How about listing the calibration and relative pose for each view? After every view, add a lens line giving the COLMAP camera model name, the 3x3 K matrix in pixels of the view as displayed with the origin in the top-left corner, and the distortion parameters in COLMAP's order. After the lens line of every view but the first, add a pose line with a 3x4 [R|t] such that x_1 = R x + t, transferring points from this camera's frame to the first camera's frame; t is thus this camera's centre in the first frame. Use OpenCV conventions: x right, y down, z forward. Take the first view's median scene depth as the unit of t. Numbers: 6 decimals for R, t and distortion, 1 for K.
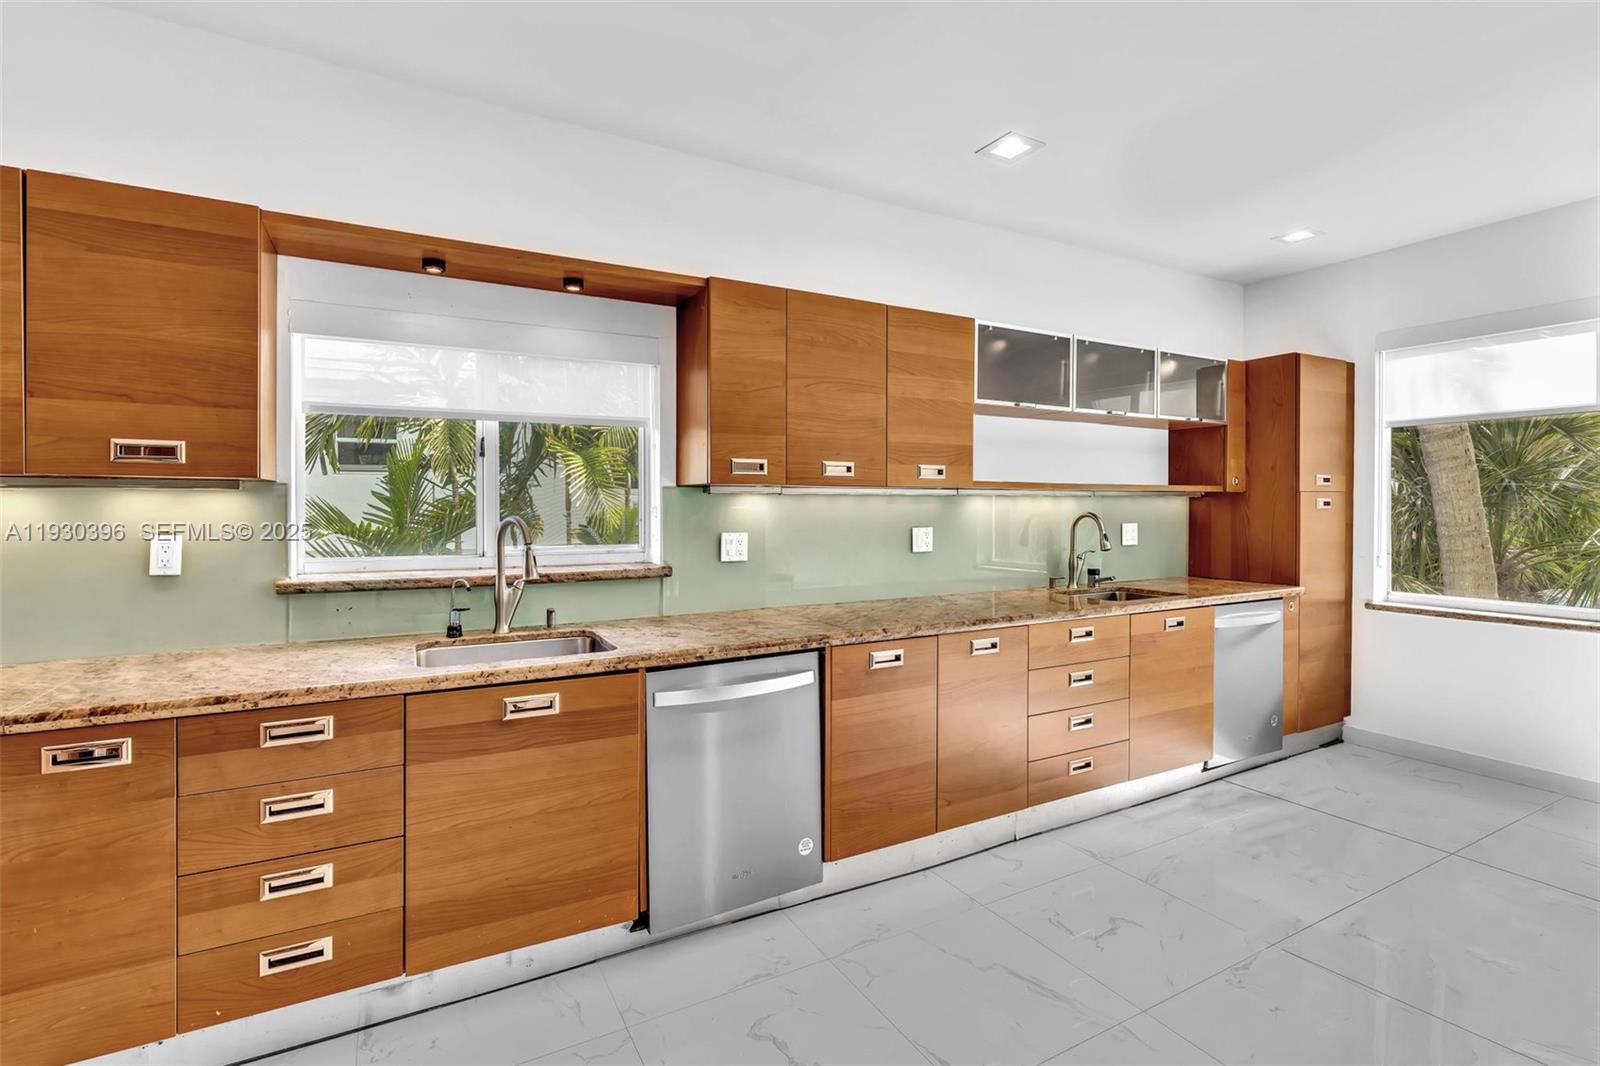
lens RADIAL K [[766.2, 0, 792.9], [0, 766.2, 516.3], [0, 0, 1]] dist [-0.003082, 0.000394]
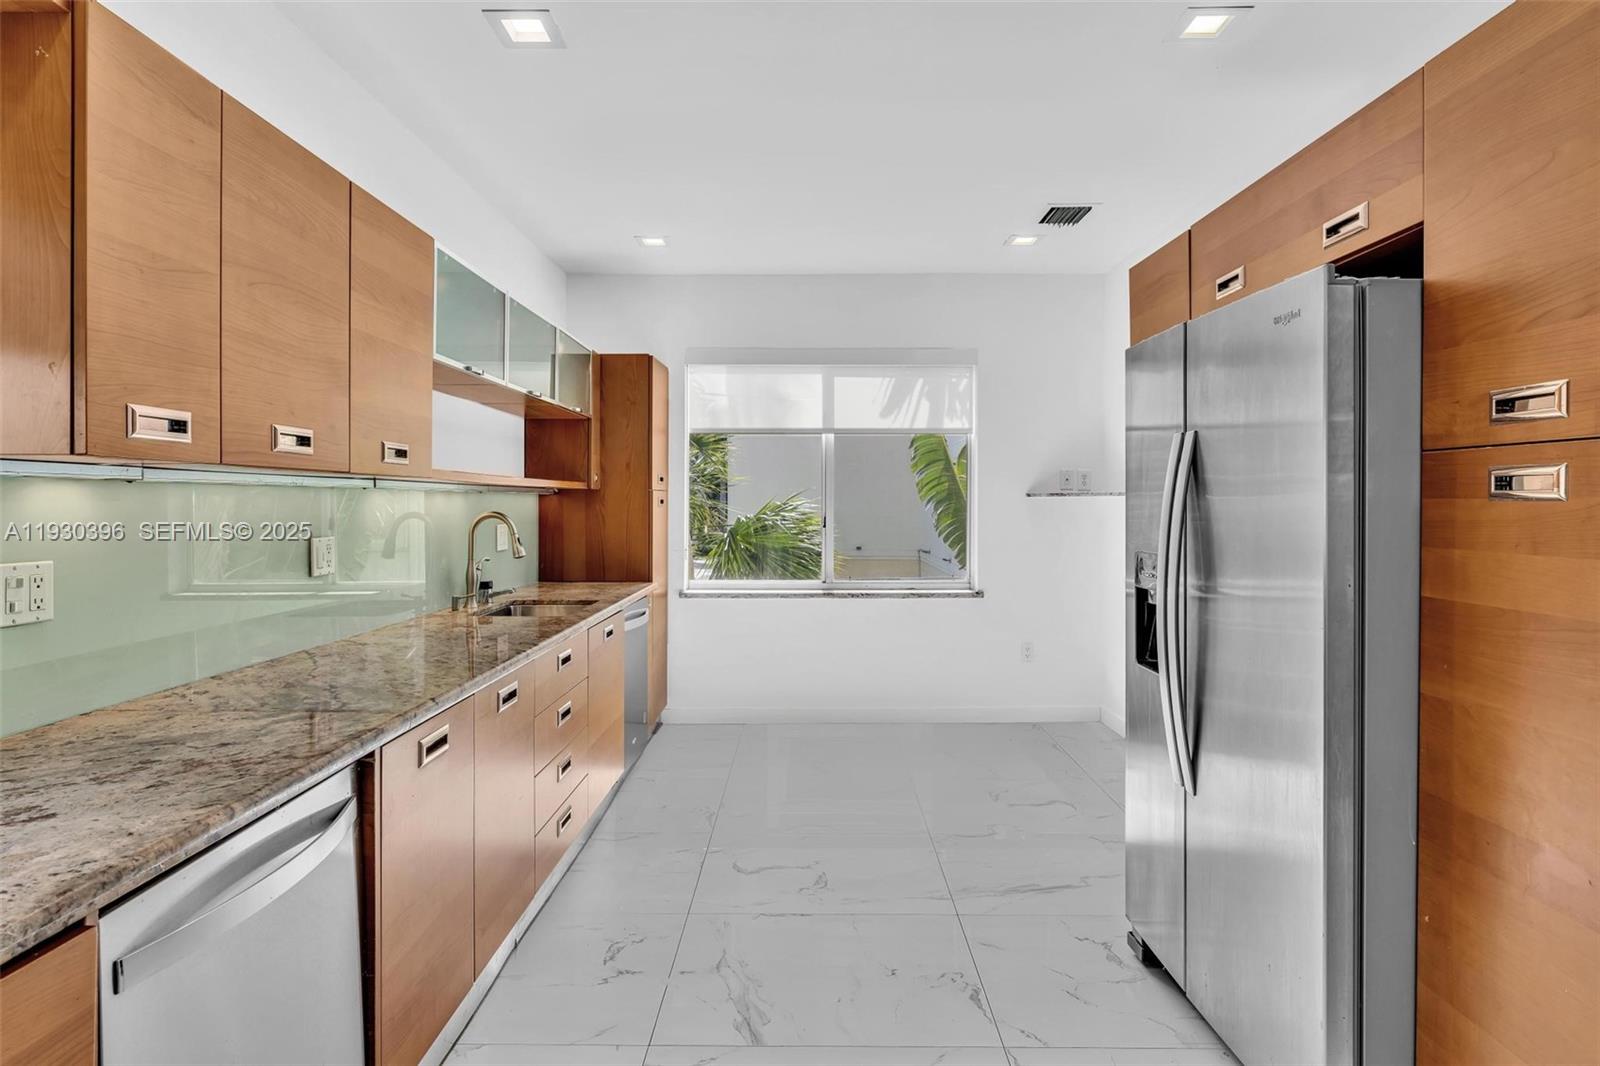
lens RADIAL K [[845.7, 0, 807.3], [0, 845.7, 502.7], [0, 0, 1]] dist [-0.003248, -0.001109]
pose [[0.490165, -0.000867, 0.871629, -0.225943], [0.015388, 0.999852, -0.007658, -0.002969], [-0.871494, 0.017166, 0.490106, 0.262819]]
